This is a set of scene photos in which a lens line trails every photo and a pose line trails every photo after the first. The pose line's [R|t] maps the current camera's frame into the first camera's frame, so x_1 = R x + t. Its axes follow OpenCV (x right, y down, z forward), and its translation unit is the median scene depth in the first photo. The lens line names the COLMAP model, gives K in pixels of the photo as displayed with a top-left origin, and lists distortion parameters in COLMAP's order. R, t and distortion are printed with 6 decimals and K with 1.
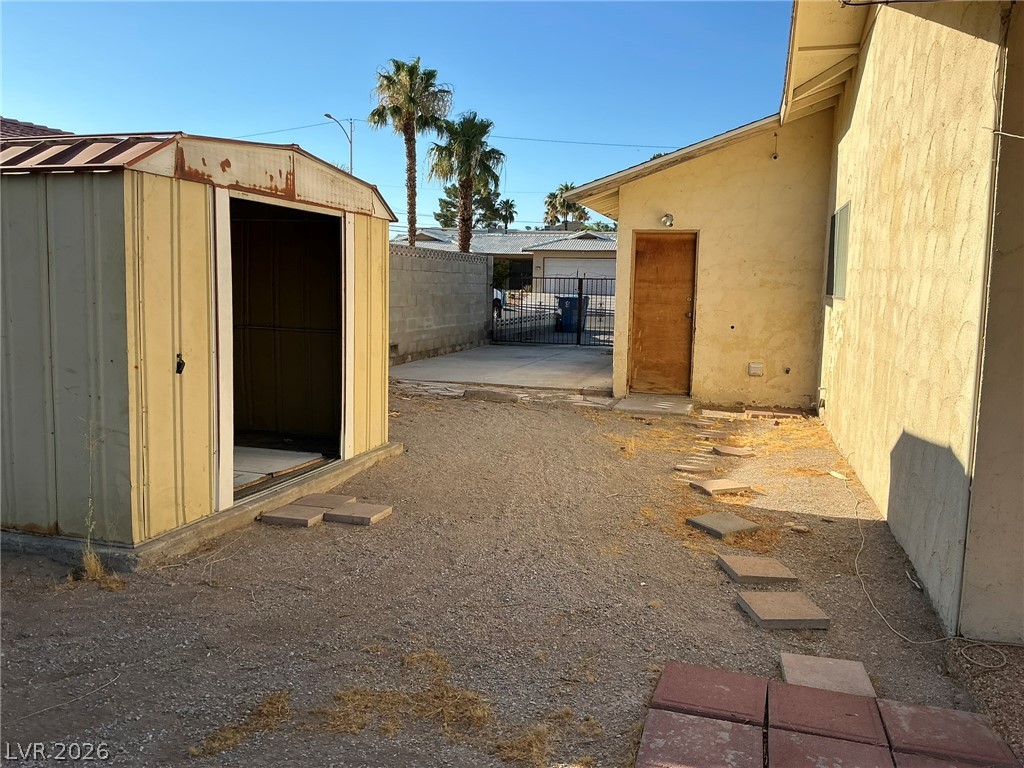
lens RADIAL K [[844.0, 0, 509.2], [0, 844.0, 379.1], [0, 0, 1]] dist [0.146280, -0.318161]
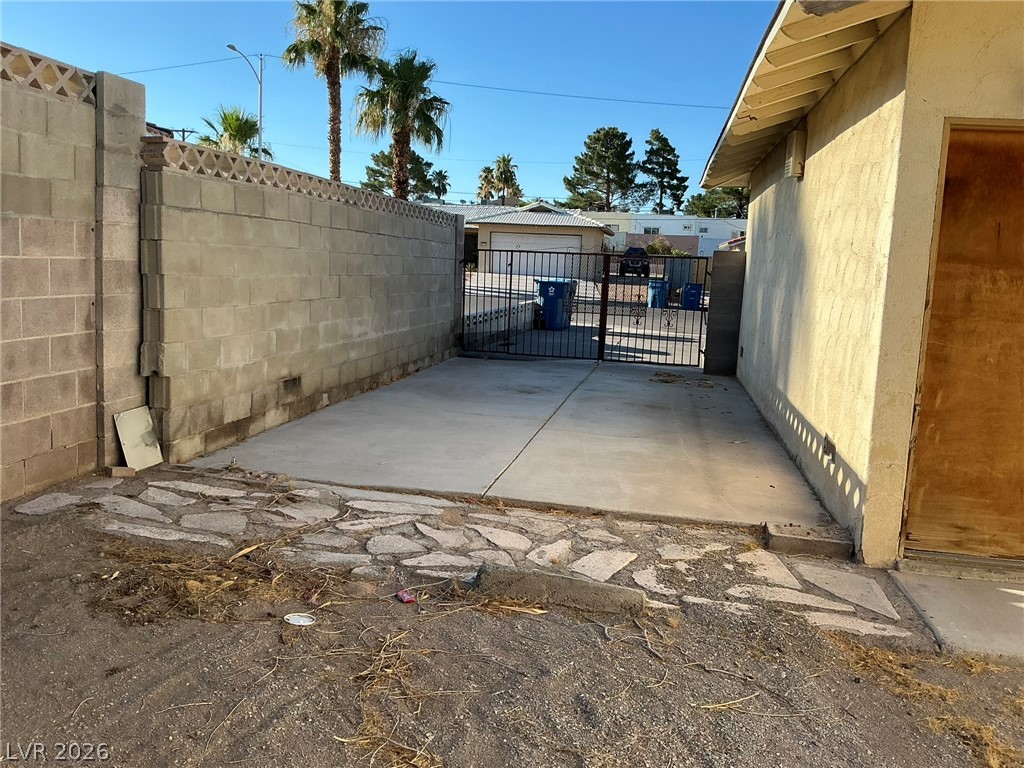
lens RADIAL K [[844.0, 0, 509.2], [0, 844.0, 379.1], [0, 0, 1]] dist [0.146280, -0.318161]
pose [[0.996012, 0.013339, 0.088211, -0.016750], [-0.015515, 0.999591, 0.024030, -0.016518], [-0.087855, -0.025303, 0.995812, 0.153834]]
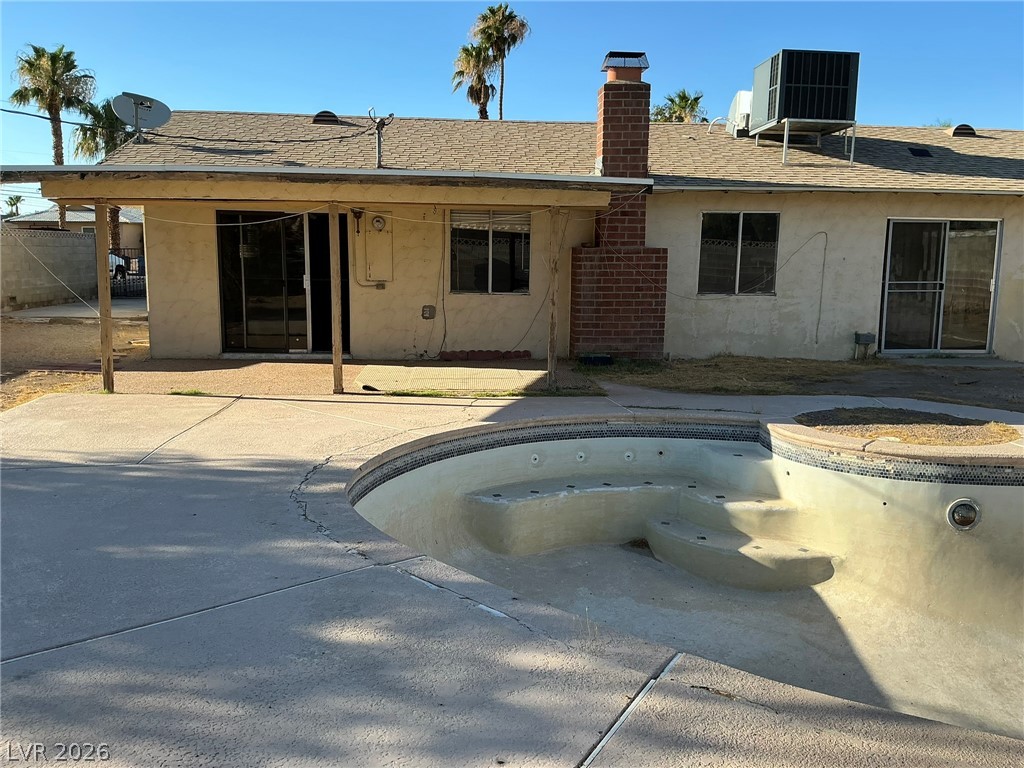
lens RADIAL K [[857.7, 0, 512.0], [0, 857.7, 384.0], [0, 0, 1]] dist [0.010585, -0.059779]
pose [[0.943833, -0.057879, 0.325315, 0.059293], [0.044250, 0.997811, 0.049146, 0.023574], [-0.327447, -0.031990, 0.944328, -0.214223]]
